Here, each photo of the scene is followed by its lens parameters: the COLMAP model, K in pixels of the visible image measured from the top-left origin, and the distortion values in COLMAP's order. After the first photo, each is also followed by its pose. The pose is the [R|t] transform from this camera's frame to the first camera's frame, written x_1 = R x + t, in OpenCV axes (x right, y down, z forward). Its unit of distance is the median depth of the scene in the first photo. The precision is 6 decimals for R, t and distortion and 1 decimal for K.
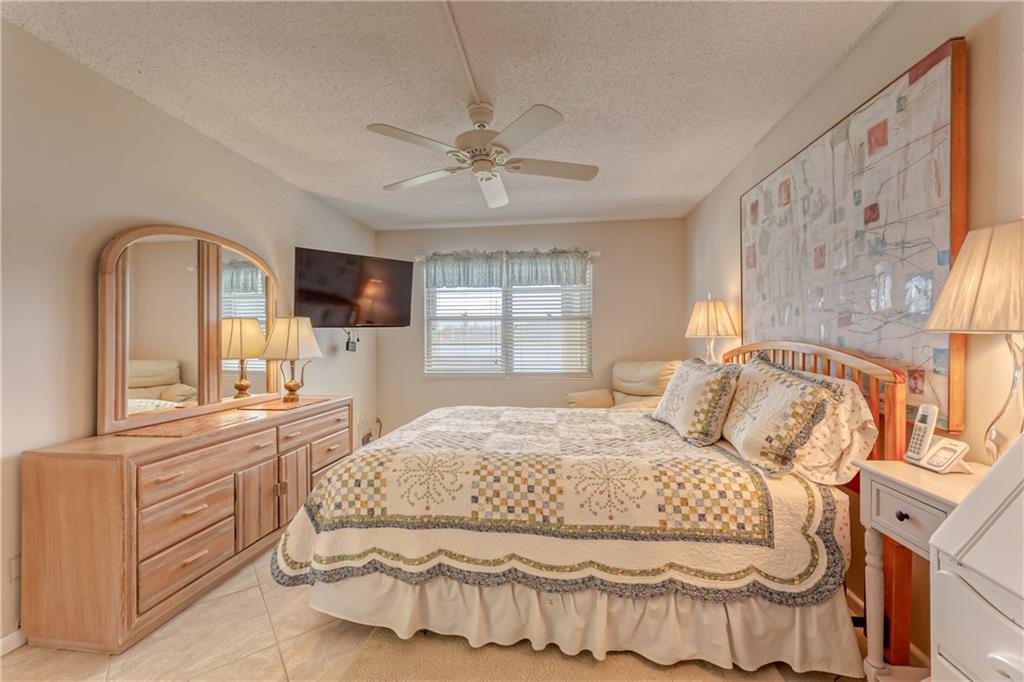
lens RADIAL K [[412.8, 0, 514.2], [0, 412.8, 339.0], [0, 0, 1]] dist [-0.000804, 0.000922]
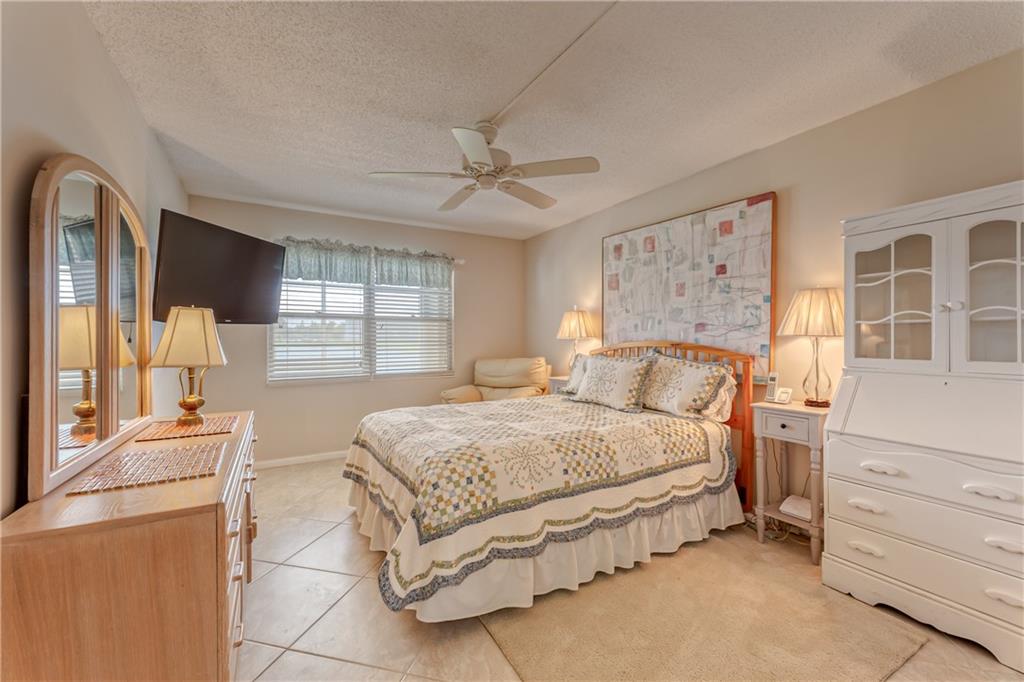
lens RADIAL K [[412.8, 0, 513.8], [0, 412.8, 339.3], [0, 0, 1]] dist [-0.000804, 0.000922]
pose [[0.791750, 0.003419, 0.610835, -0.937253], [-0.001897, 0.999993, -0.003138, 0.005722], [-0.610842, 0.001326, 0.791752, 0.134348]]
